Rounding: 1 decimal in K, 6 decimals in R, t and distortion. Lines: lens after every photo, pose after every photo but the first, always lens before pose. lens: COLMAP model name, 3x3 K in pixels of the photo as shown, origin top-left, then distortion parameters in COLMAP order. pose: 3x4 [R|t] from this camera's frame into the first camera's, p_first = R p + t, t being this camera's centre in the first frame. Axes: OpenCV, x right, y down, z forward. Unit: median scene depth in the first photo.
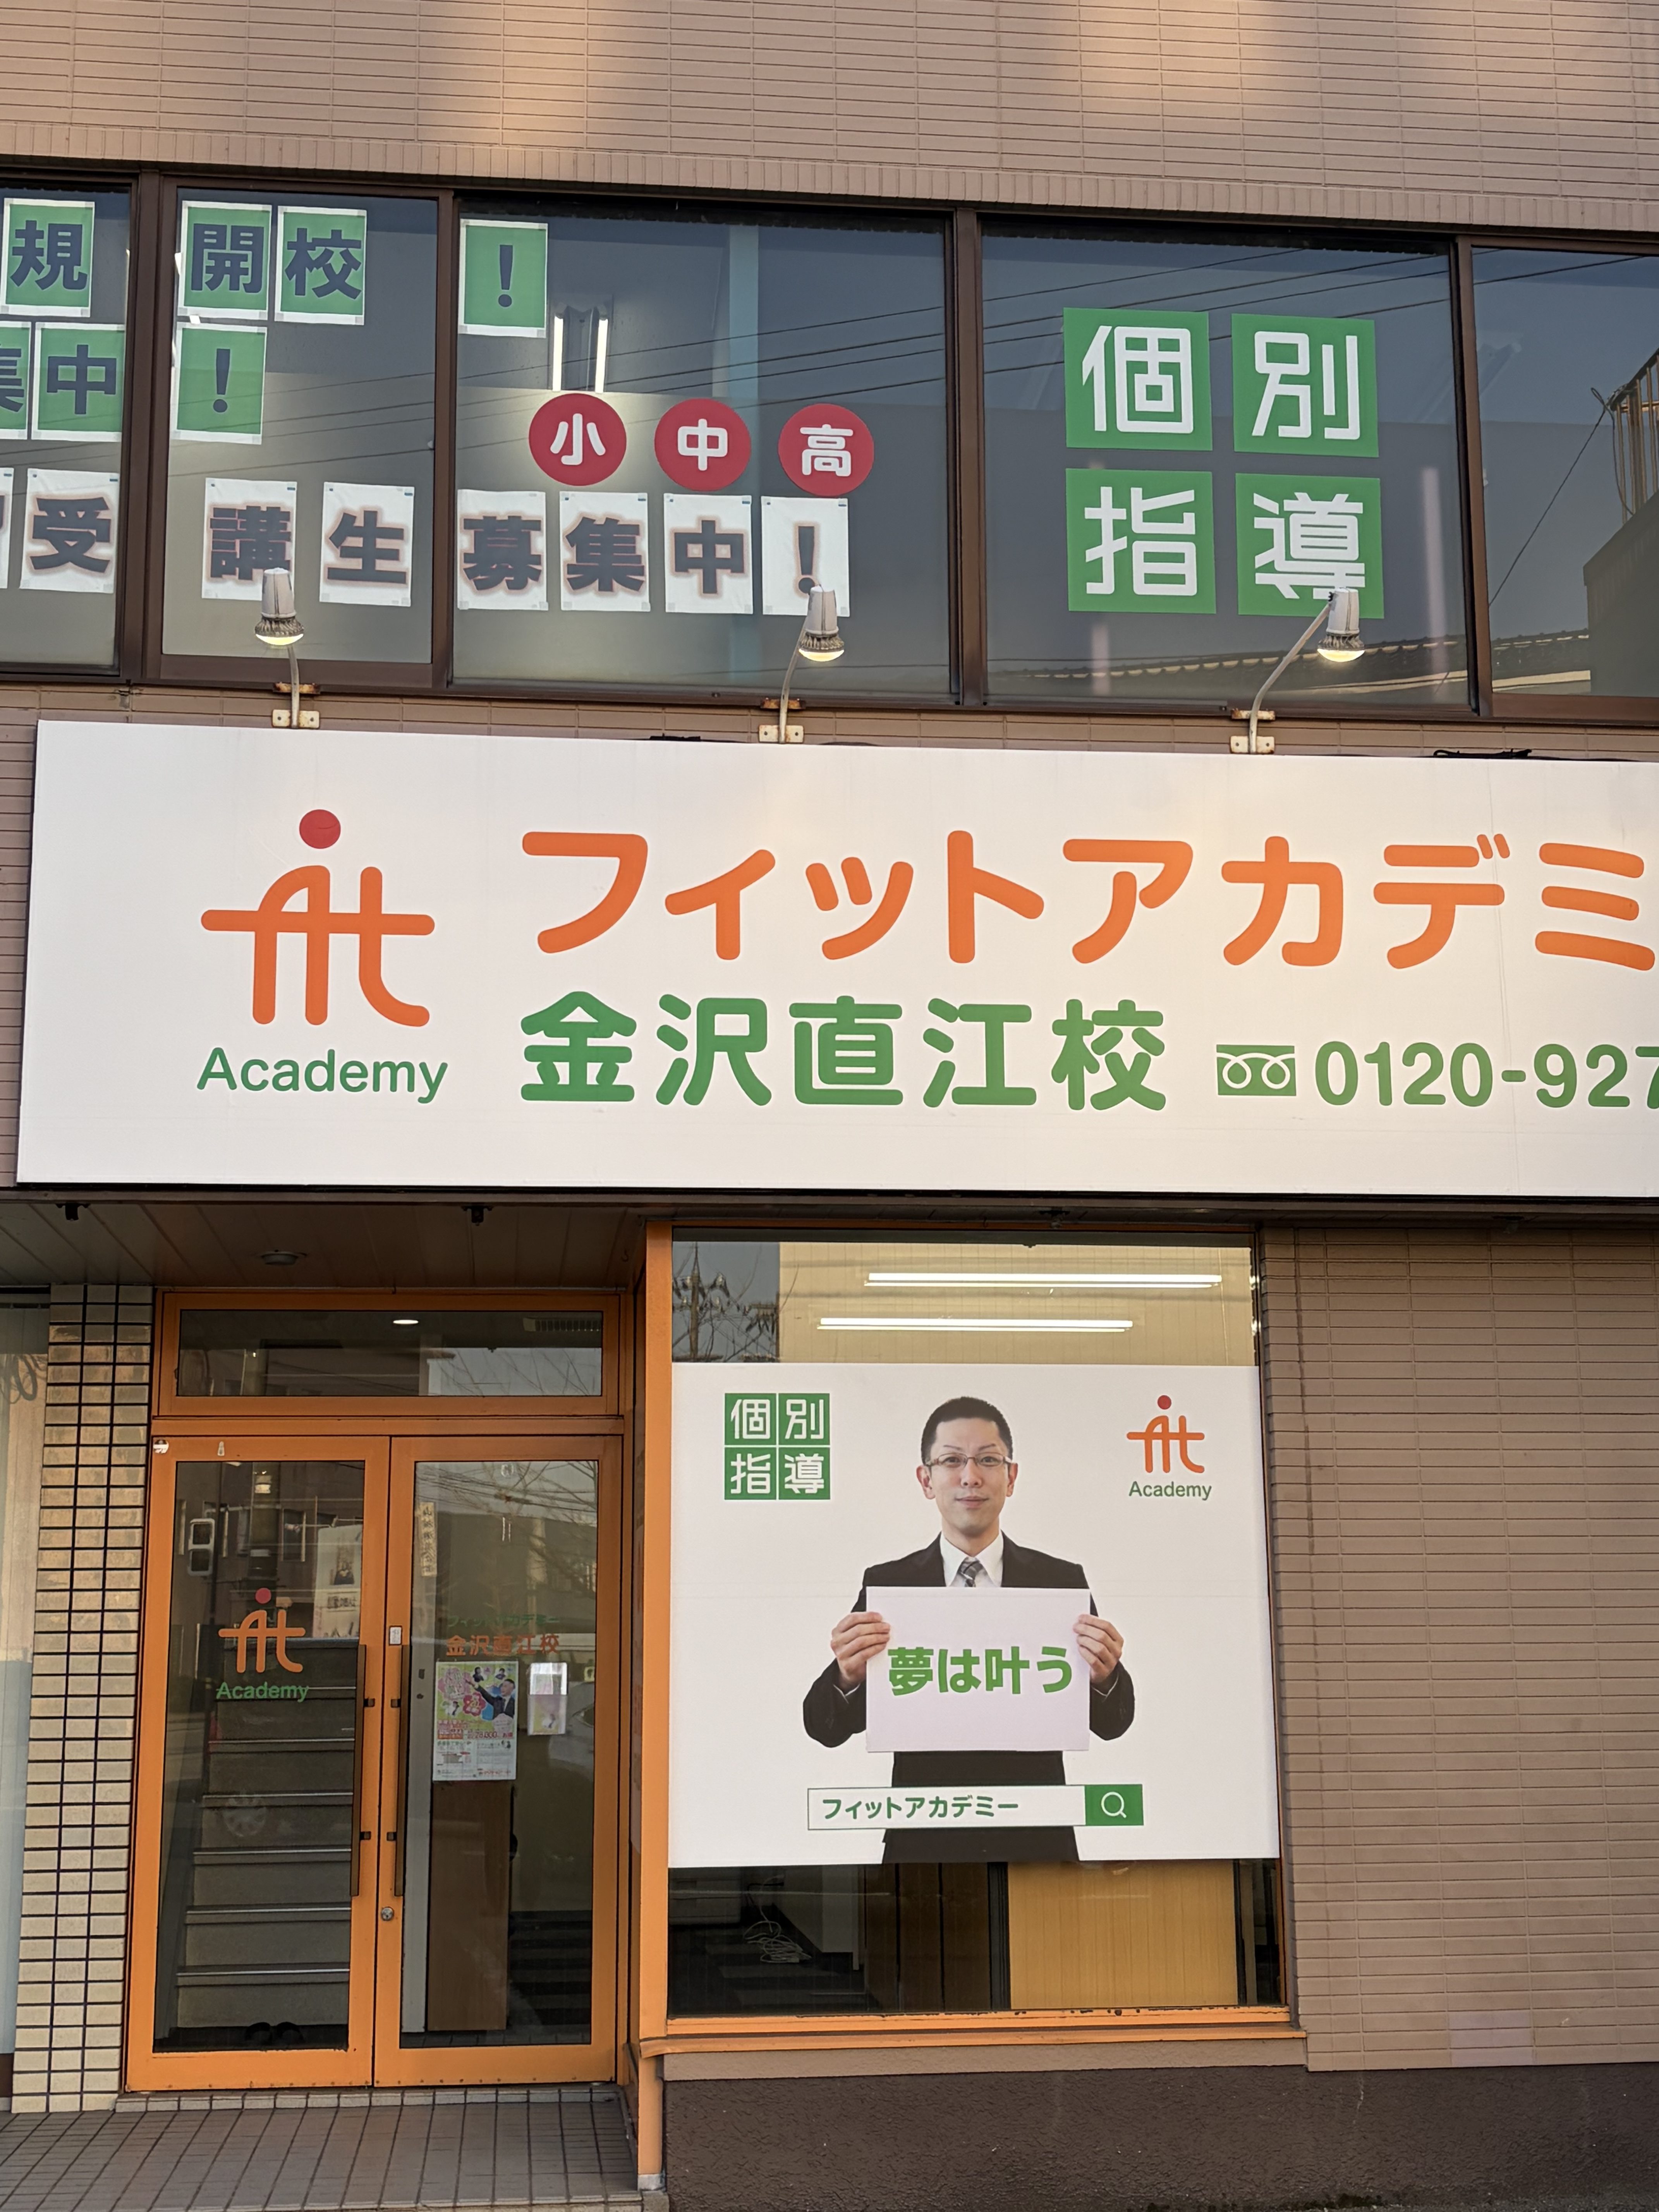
lens RADIAL K [[2822.7, 0, 837.6], [0, 2822.7, 1105.7], [0, 0, 1]] dist [0.048764, 0.000000]
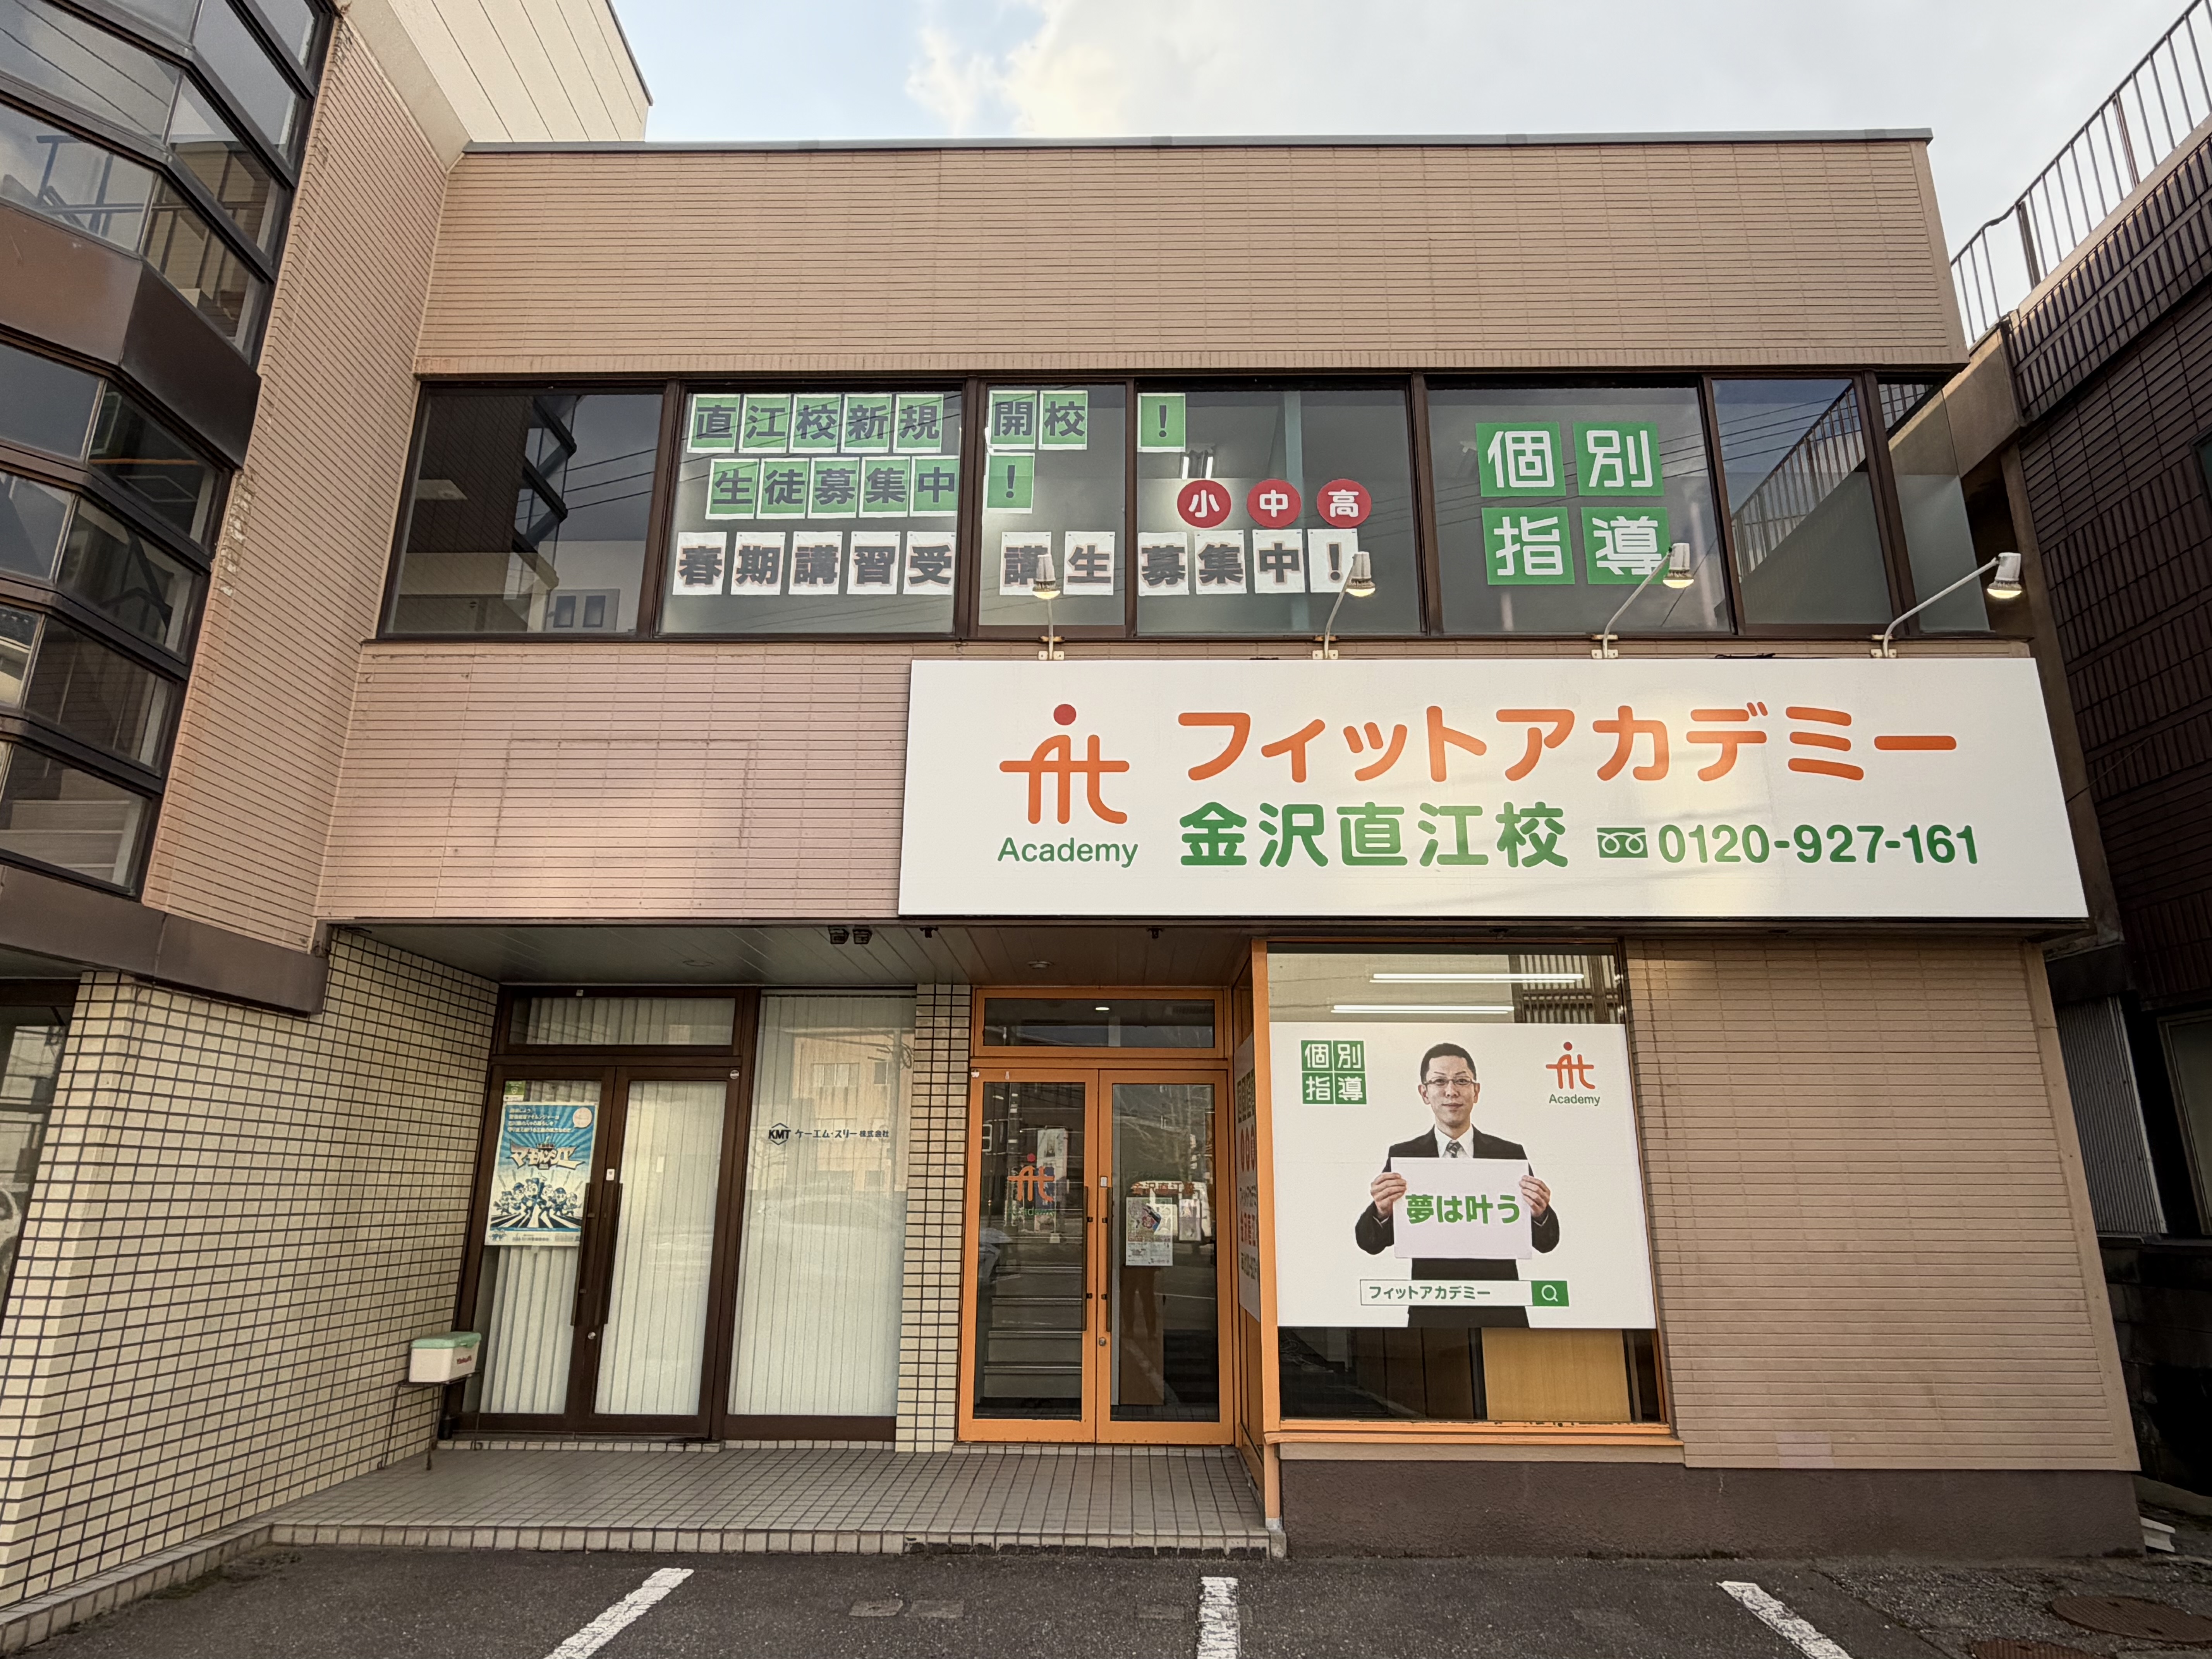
lens RADIAL K [[1278.7, 0, 1094.8], [0, 1278.7, 821.1], [0, 0, 1]] dist [-0.030504, 0.001229]
pose [[0.990496, -0.019197, -0.136192, -0.055817], [0.006550, 0.995672, -0.092703, 0.041527], [0.137382, 0.090930, 0.986336, 0.216983]]
